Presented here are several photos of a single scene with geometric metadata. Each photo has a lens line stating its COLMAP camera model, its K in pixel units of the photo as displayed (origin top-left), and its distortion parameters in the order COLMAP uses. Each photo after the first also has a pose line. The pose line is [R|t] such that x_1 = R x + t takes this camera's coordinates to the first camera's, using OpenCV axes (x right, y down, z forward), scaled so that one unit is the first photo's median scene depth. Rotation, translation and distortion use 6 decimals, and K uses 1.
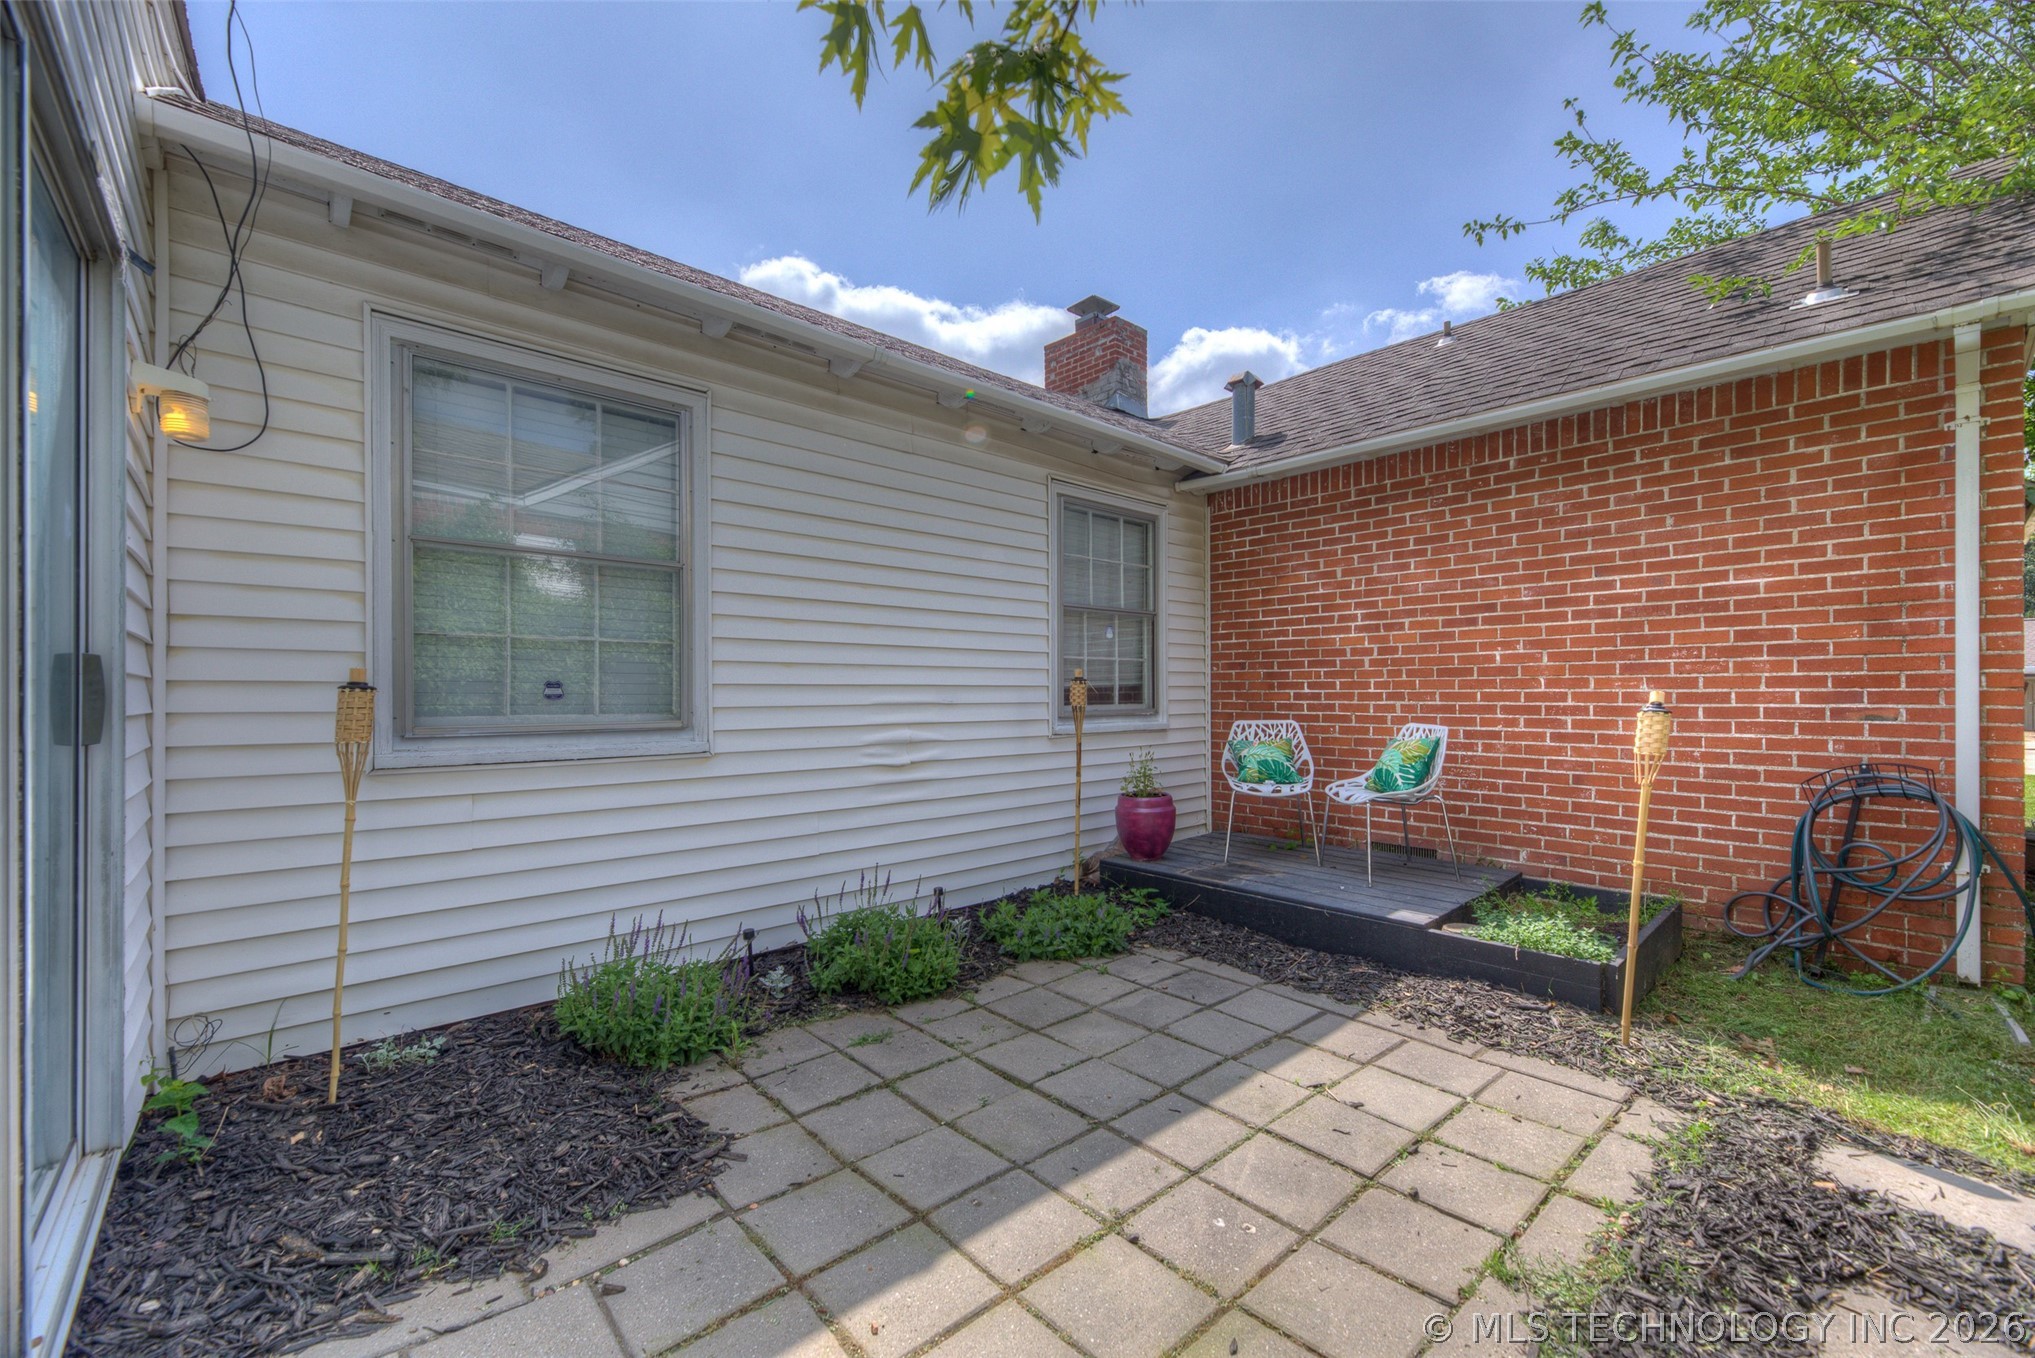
lens RADIAL K [[818.9, 0, 1014.7], [0, 818.9, 686.5], [0, 0, 1]] dist [0.008939, -0.002076]
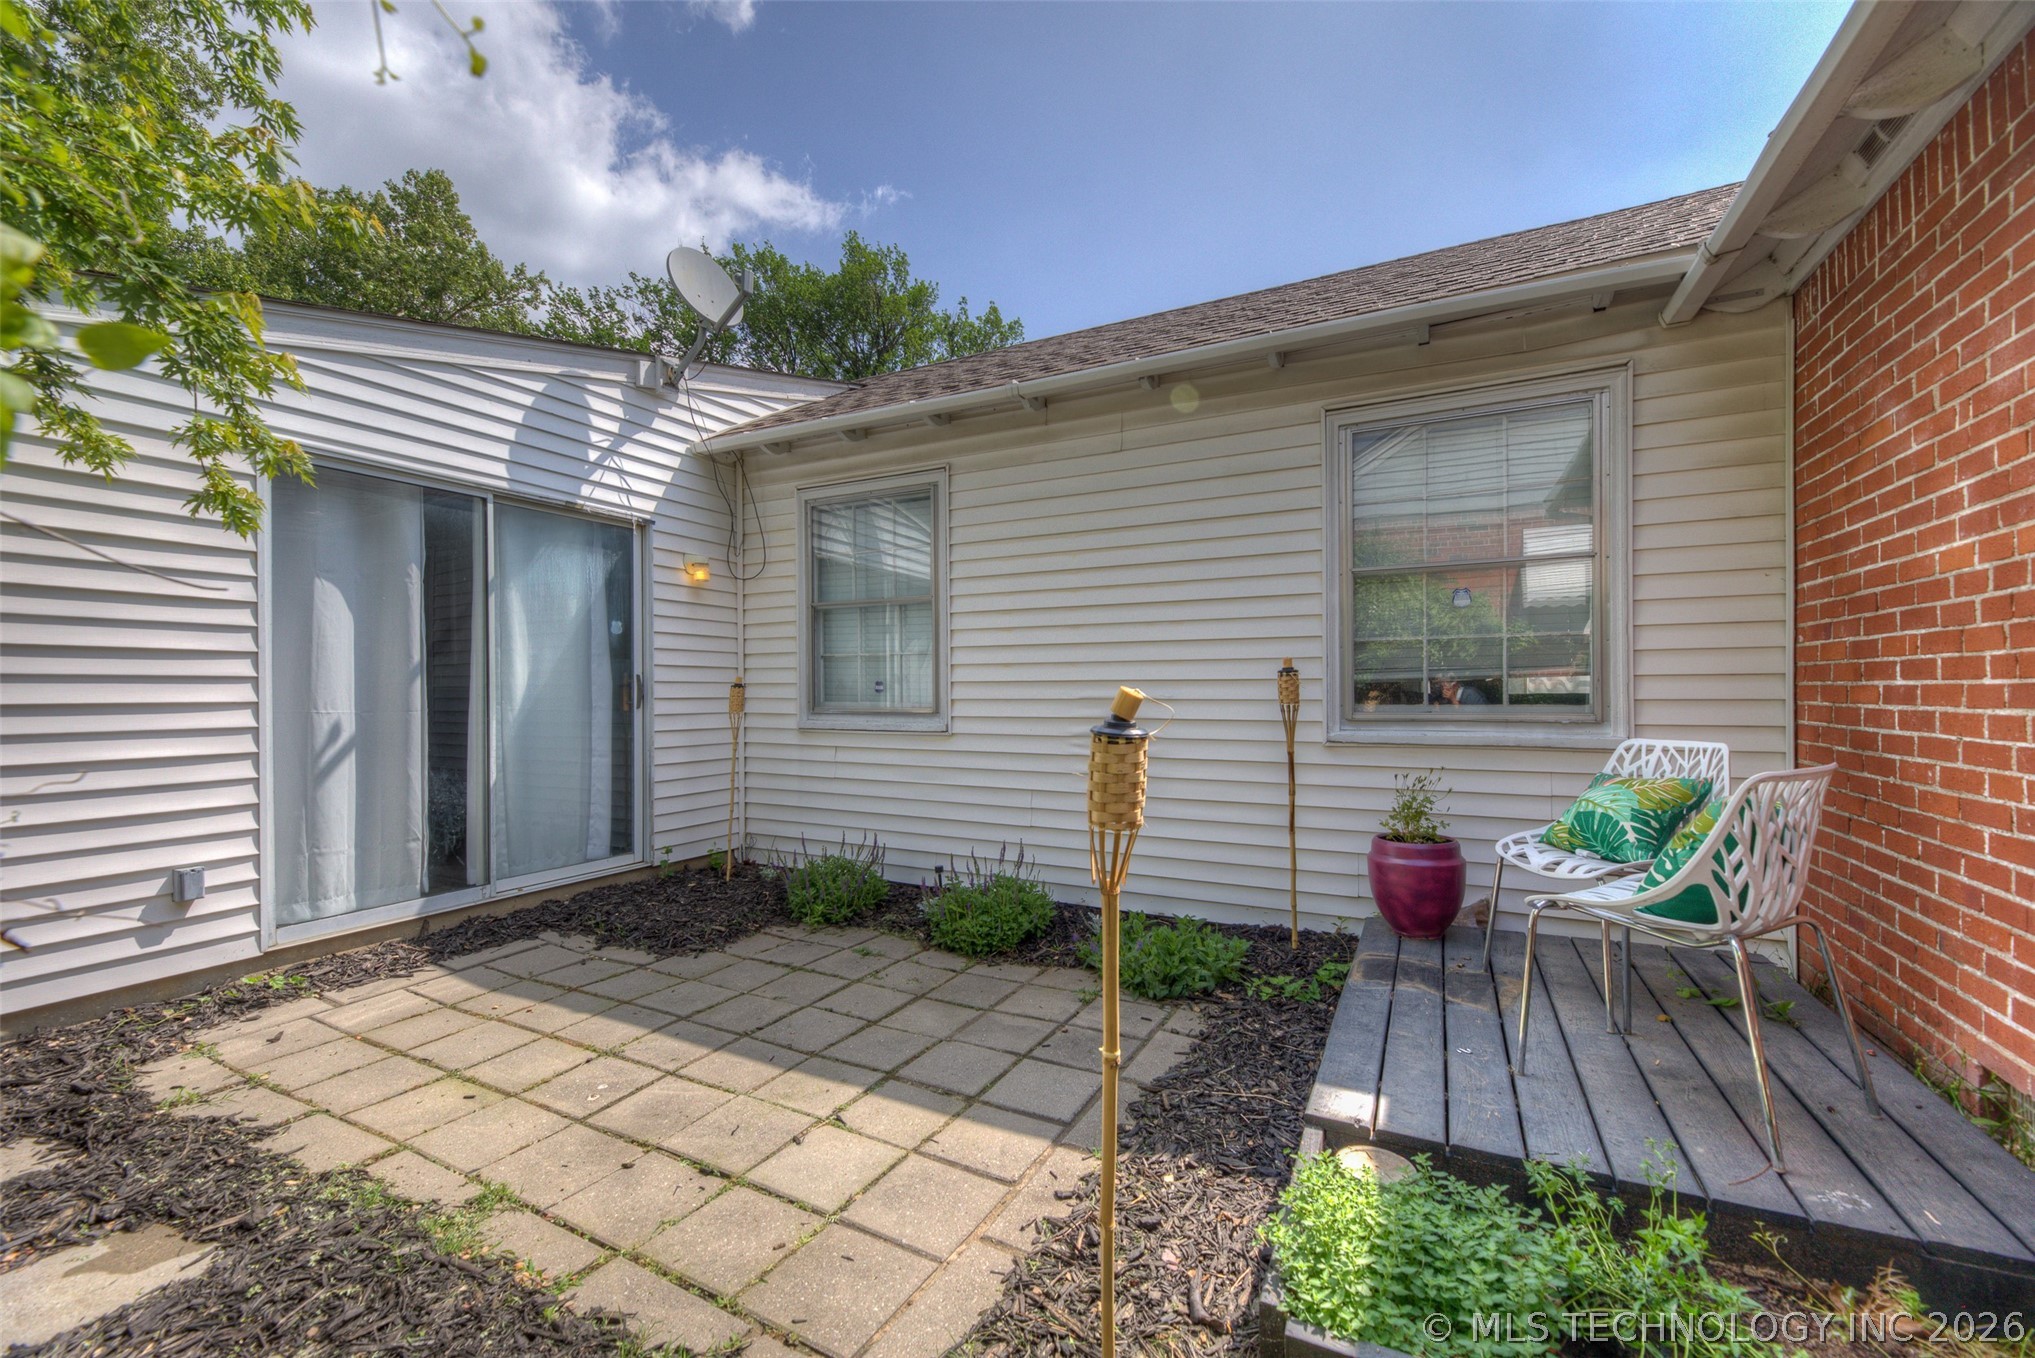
lens RADIAL K [[818.9, 0, 1013.8], [0, 818.9, 687.1], [0, 0, 1]] dist [0.008939, -0.002076]
pose [[0.353103, -0.003829, -0.935577, 1.149952], [0.006816, 0.999976, -0.001520, 0.010656], [0.935560, -0.005840, 0.353120, 0.771195]]
